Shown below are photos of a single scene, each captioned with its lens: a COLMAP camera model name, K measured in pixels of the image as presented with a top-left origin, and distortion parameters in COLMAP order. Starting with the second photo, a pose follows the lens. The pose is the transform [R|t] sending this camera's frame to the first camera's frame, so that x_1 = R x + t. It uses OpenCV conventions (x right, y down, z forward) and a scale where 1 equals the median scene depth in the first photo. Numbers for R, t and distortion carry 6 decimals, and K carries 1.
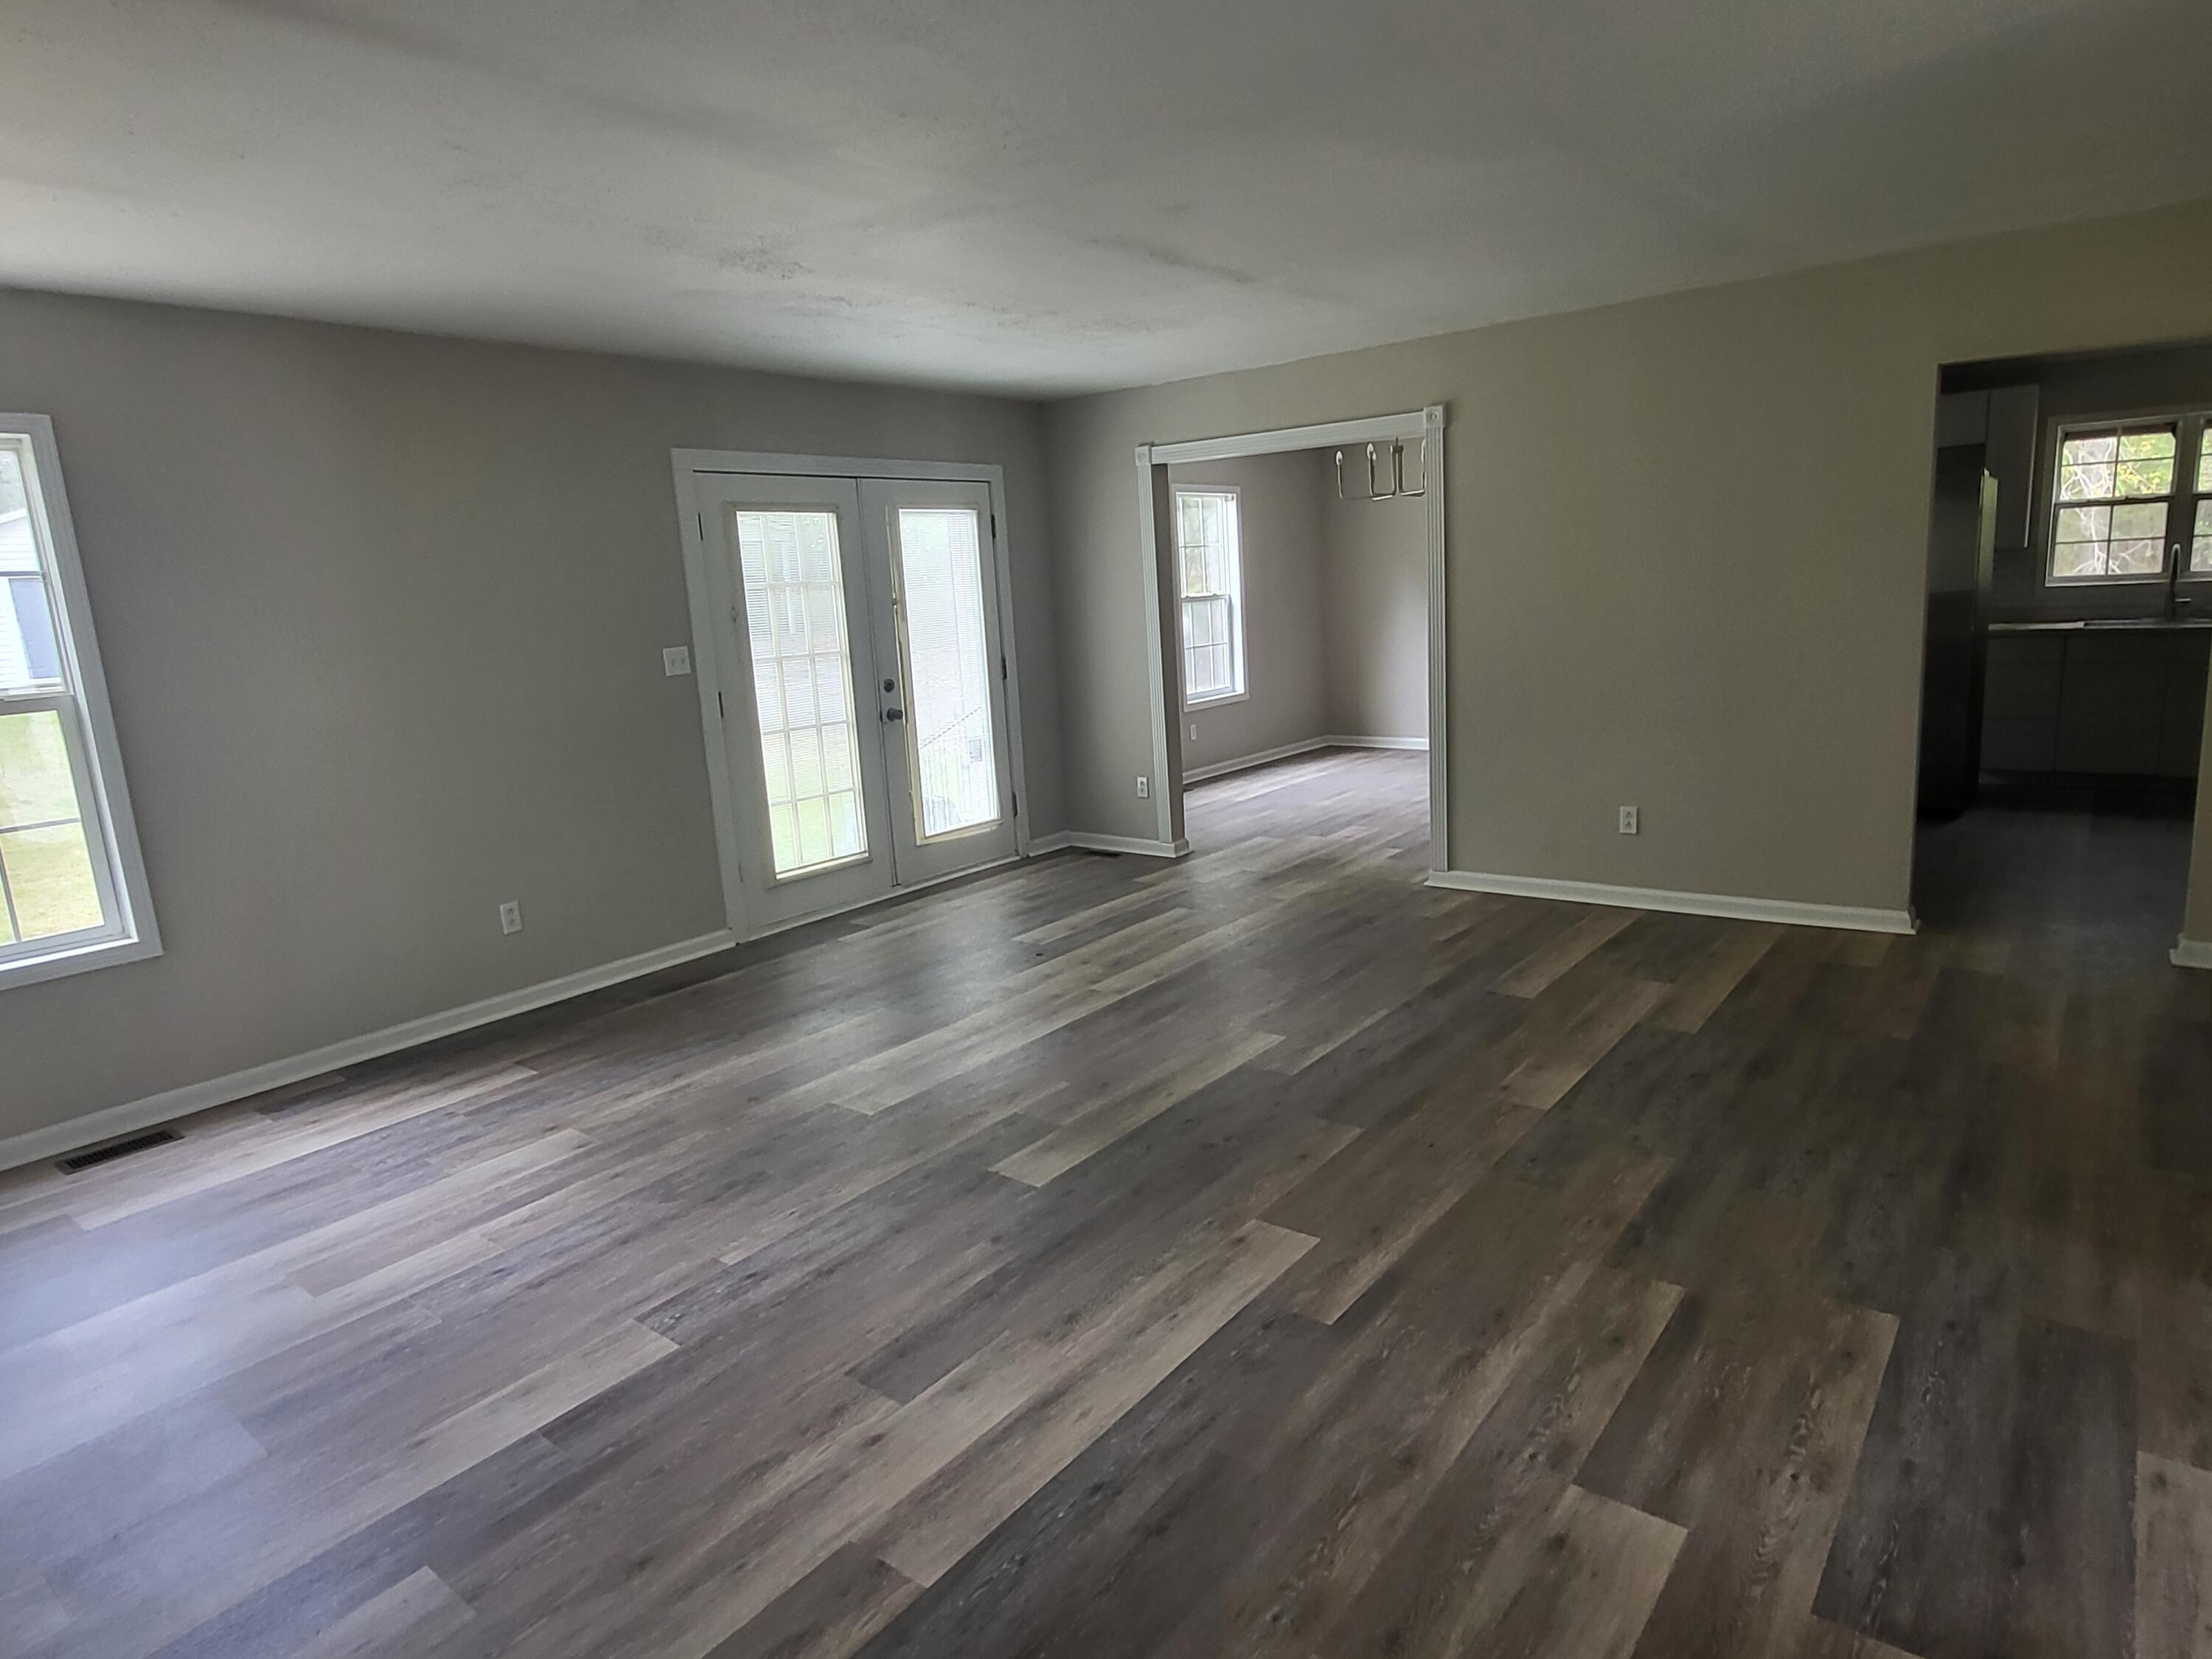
lens RADIAL K [[1288.5, 0, 1113.7], [0, 1288.5, 814.9], [0, 0, 1]] dist [0.002795, -0.003308]
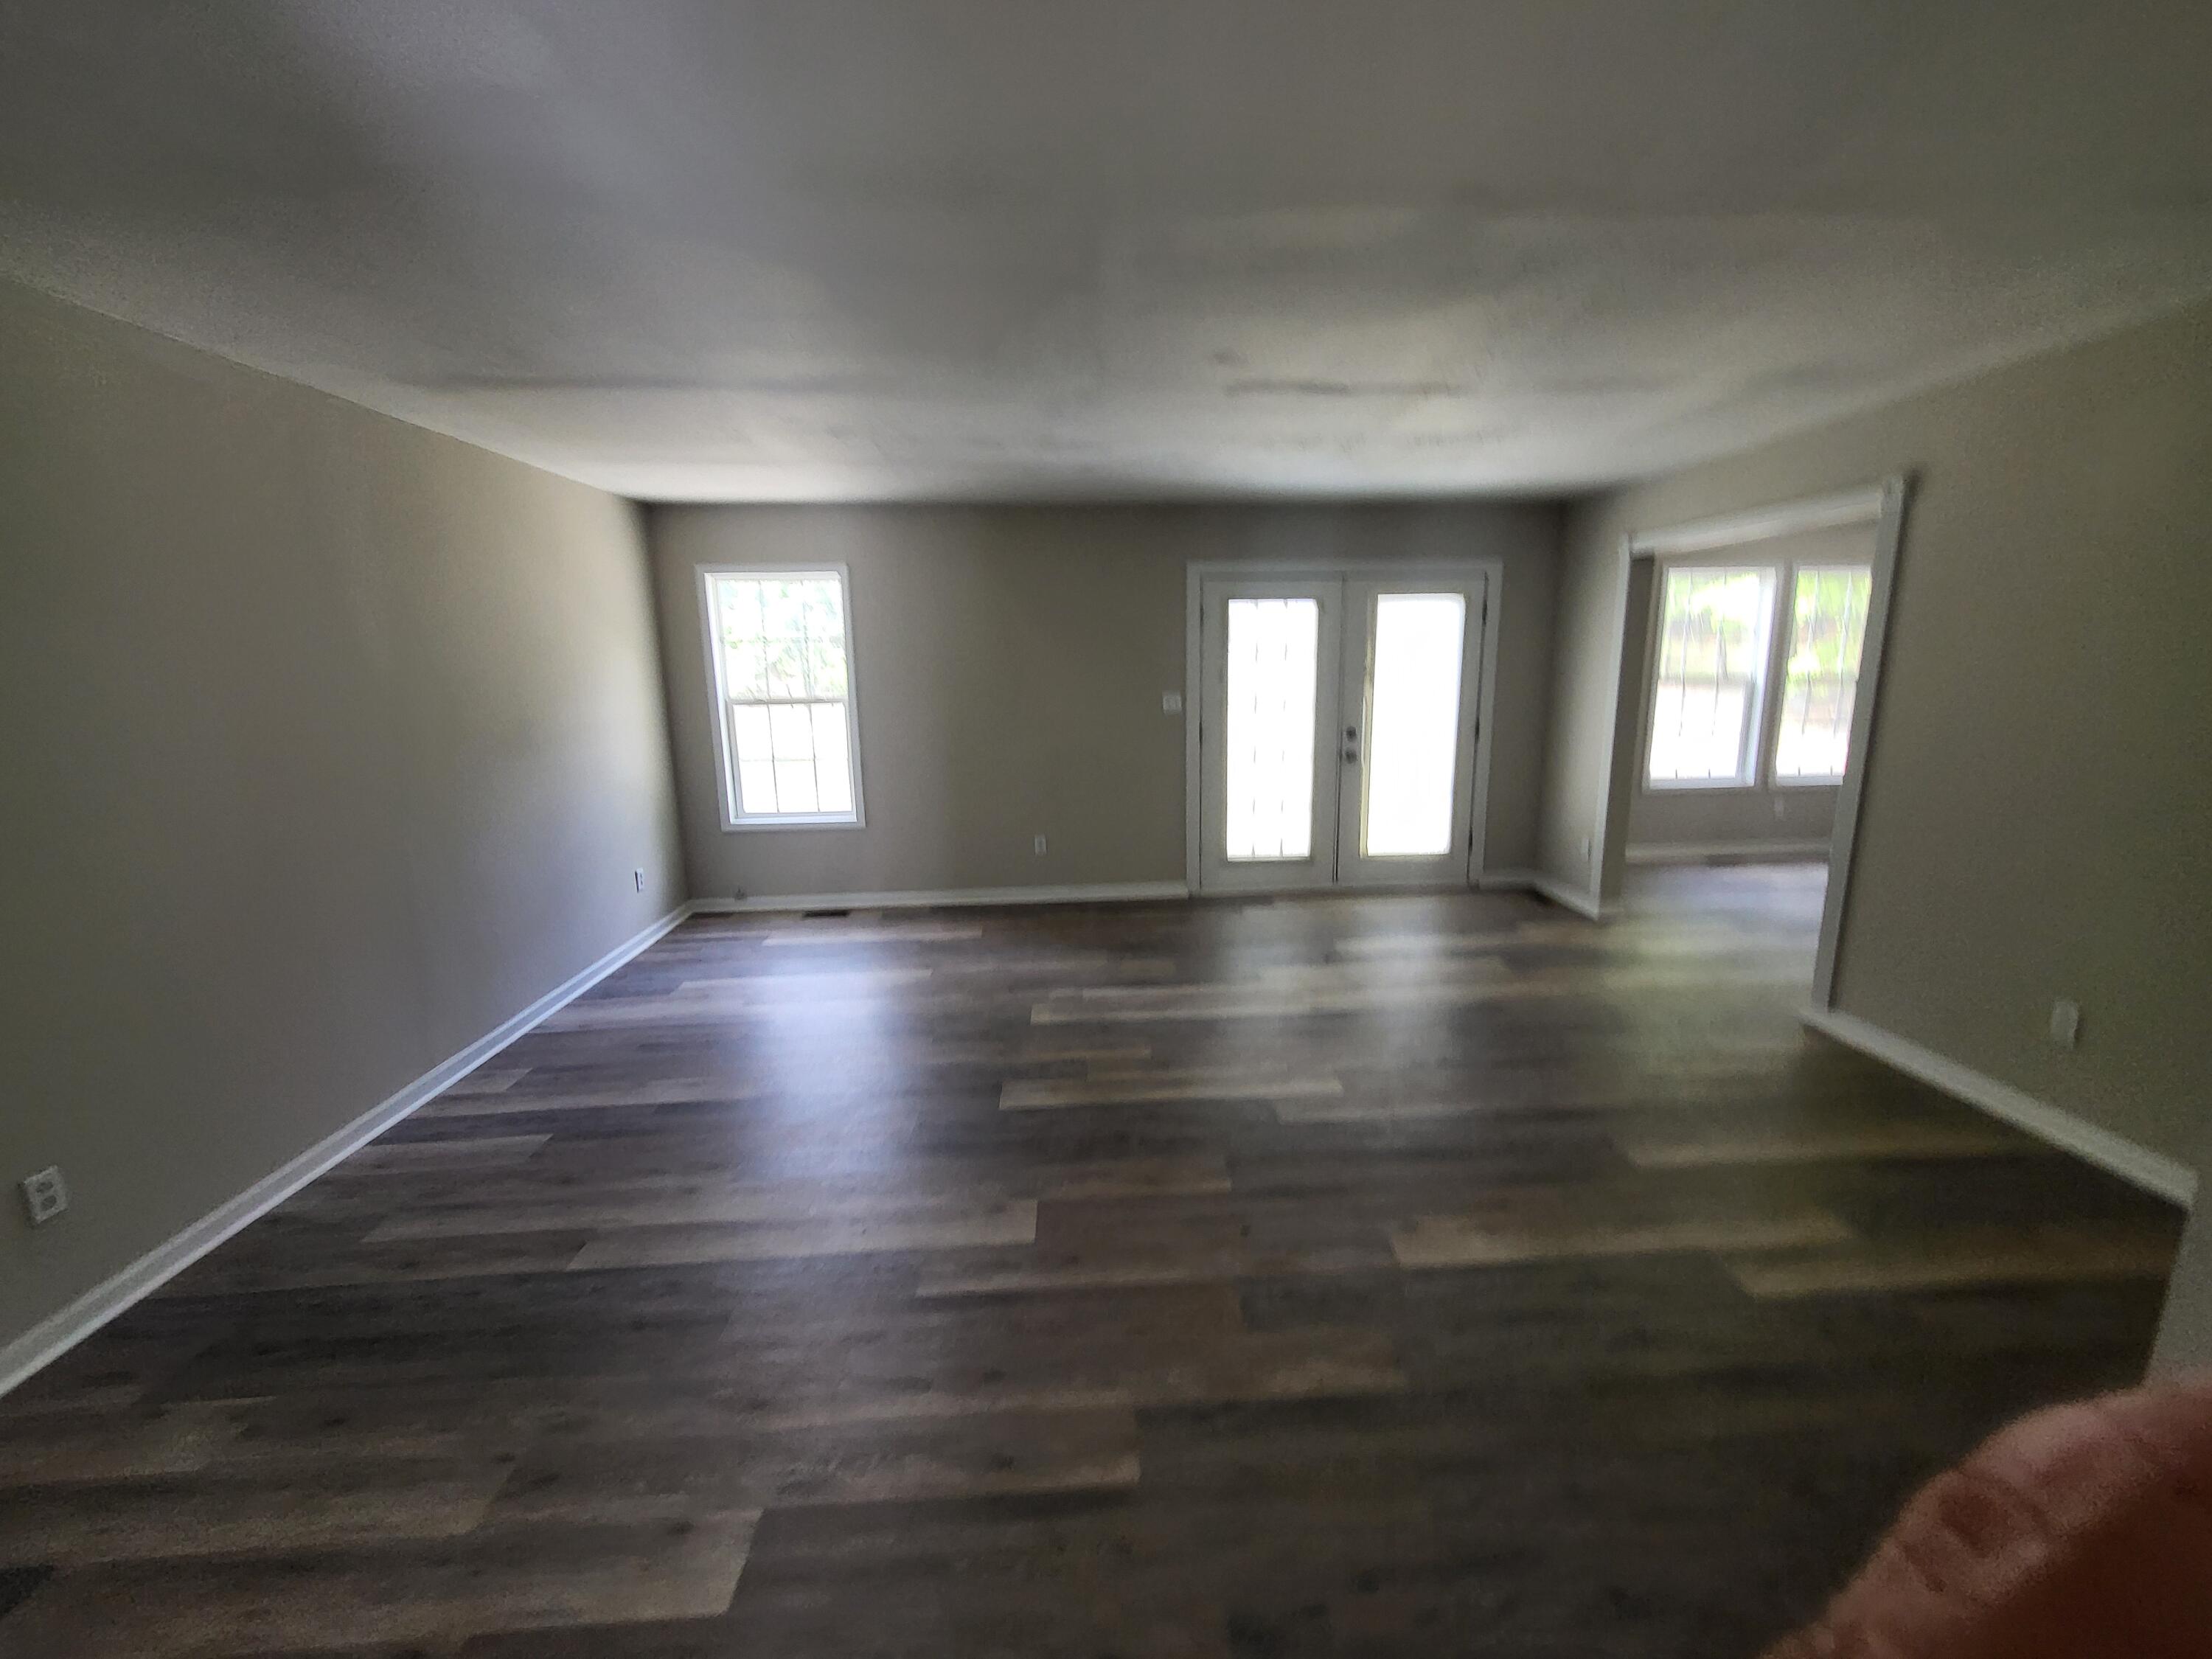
lens RADIAL K [[873.4, 0, 1150.4], [0, 873.4, 828.1], [0, 0, 1]] dist [-0.001237, -0.000524]
pose [[0.668603, 0.189999, -0.718937, 0.399983], [-0.156217, 0.981121, 0.114009, -0.085432], [0.727026, 0.036084, 0.685661, 0.270410]]
